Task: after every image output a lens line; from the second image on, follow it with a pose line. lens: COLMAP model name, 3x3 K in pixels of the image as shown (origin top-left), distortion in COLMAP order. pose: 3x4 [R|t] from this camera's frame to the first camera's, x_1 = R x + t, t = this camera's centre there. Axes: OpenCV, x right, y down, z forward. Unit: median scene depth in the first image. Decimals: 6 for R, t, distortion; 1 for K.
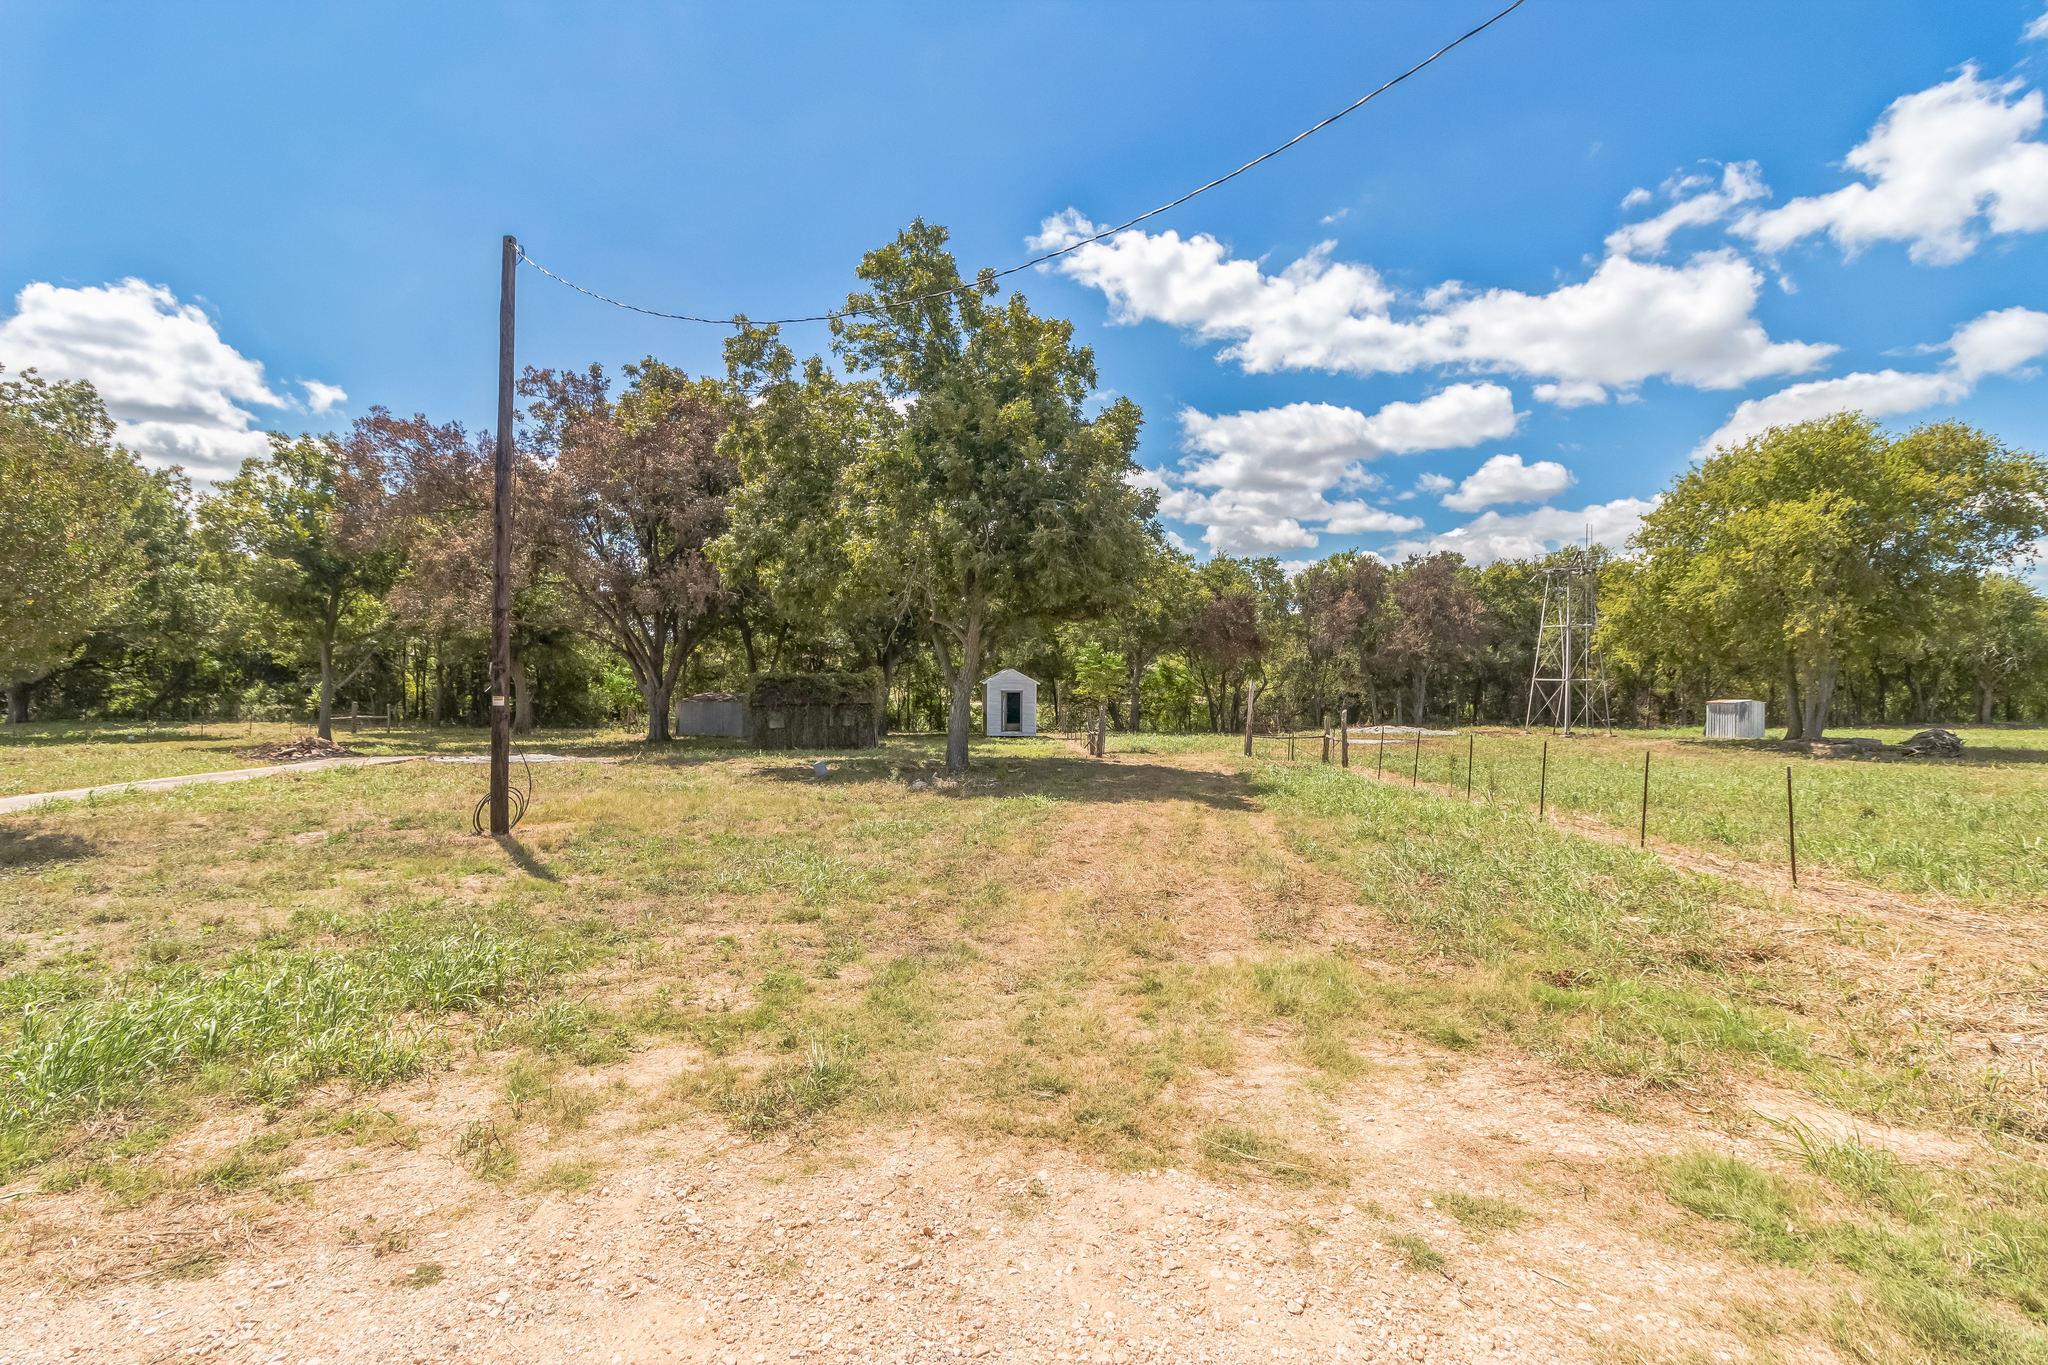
lens RADIAL K [[937.5, 0, 995.6], [0, 937.5, 678.2], [0, 0, 1]] dist [0.002180, 0.000657]
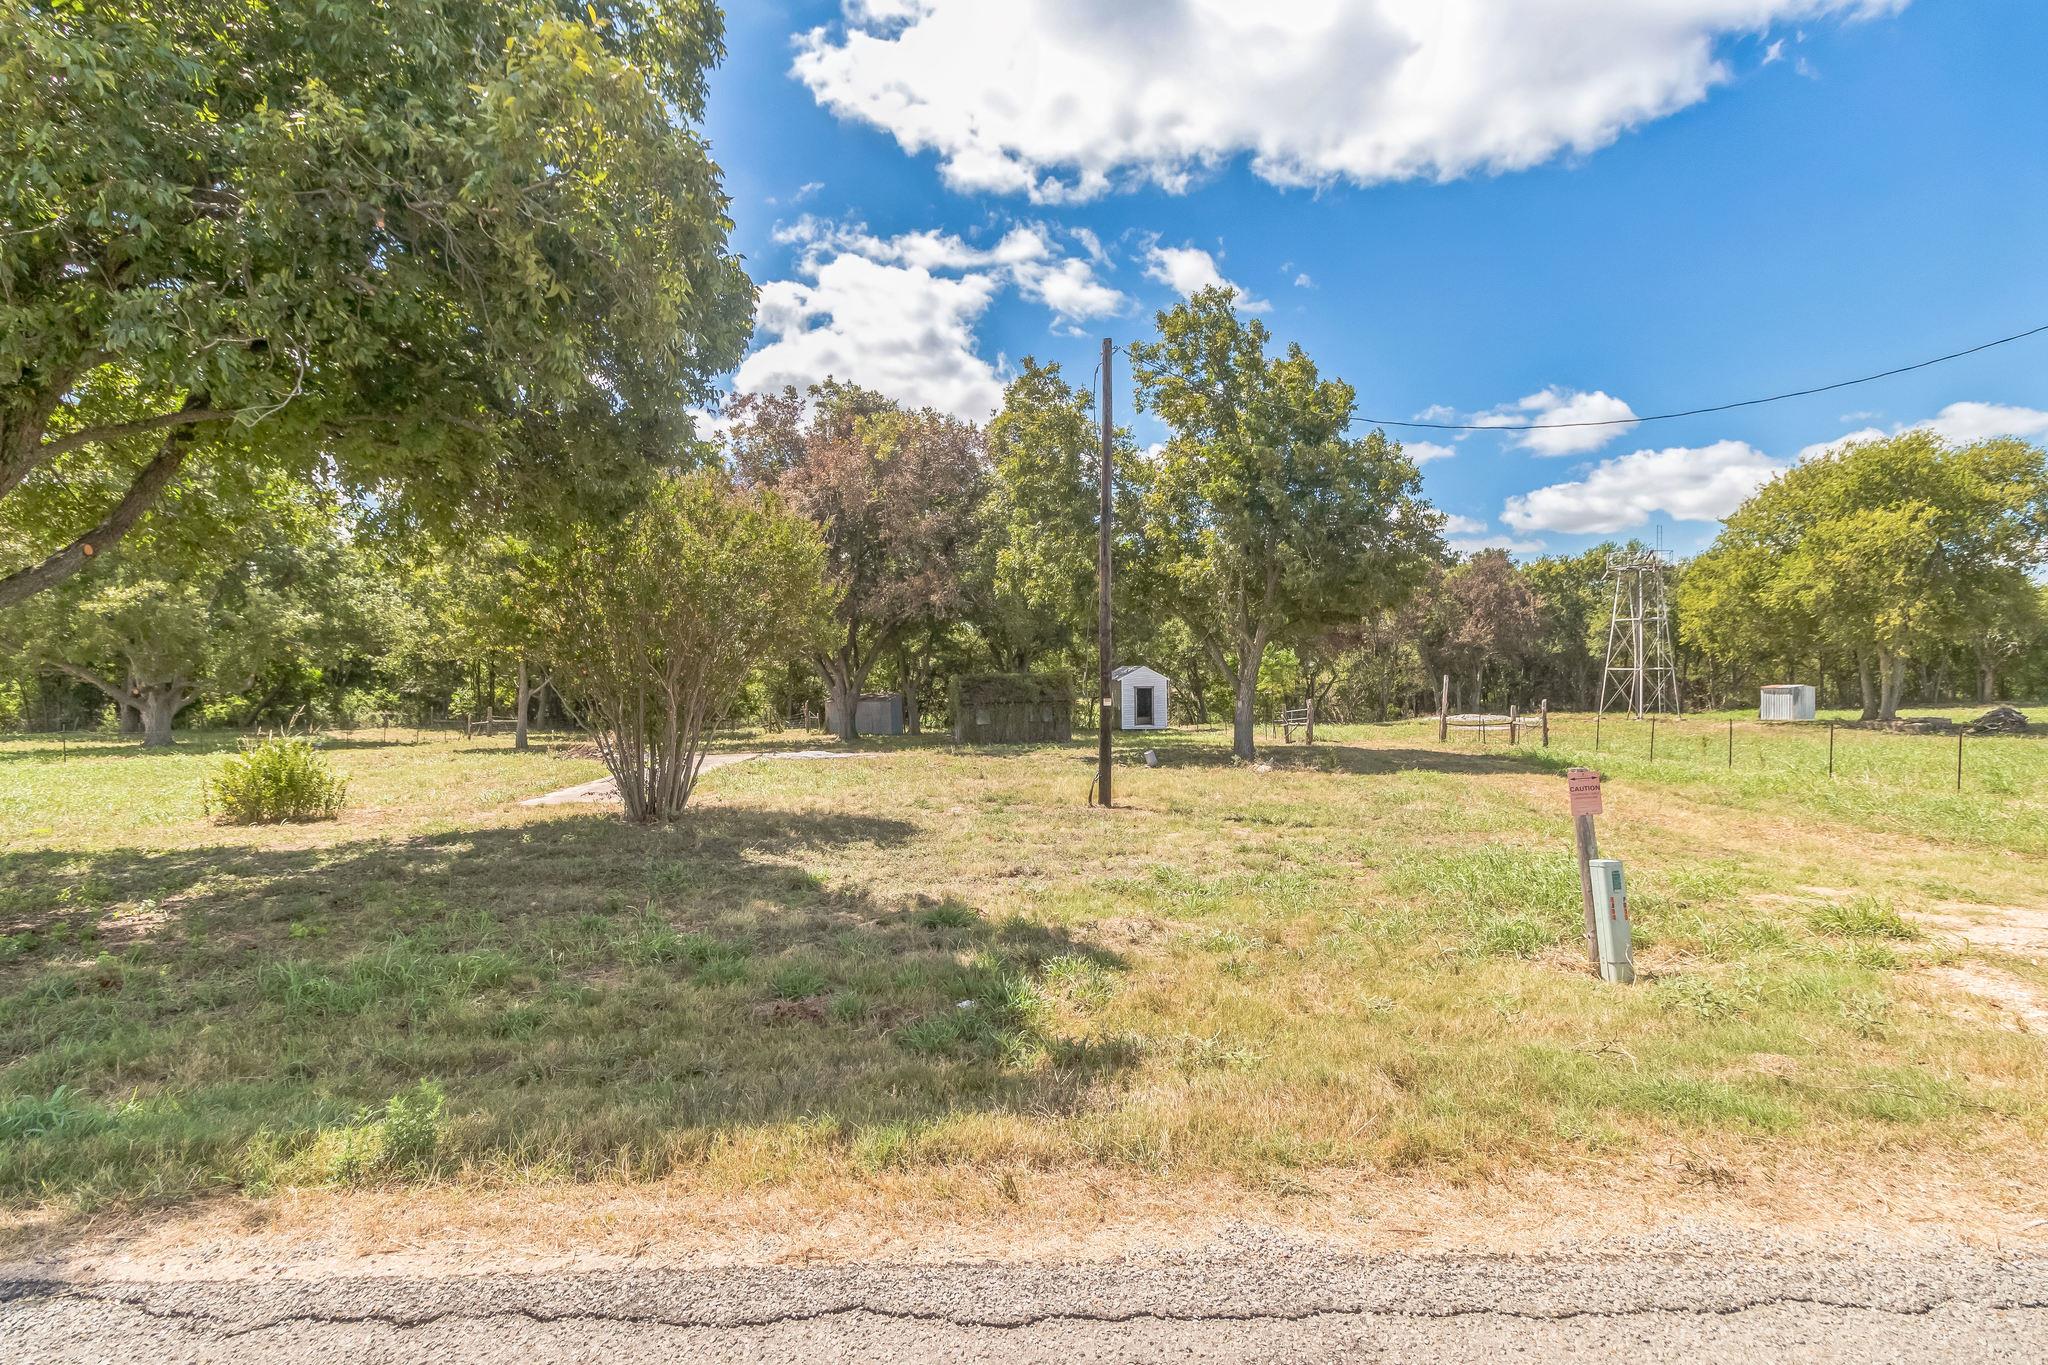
lens RADIAL K [[937.5, 0, 1024.0], [0, 937.5, 695.8], [0, 0, 1]] dist [0.002180, 0.000657]
pose [[0.998916, -0.015089, 0.044042, -0.223876], [0.014046, 0.999616, 0.023894, -0.004566], [-0.044385, -0.023250, 0.998744, -0.088168]]
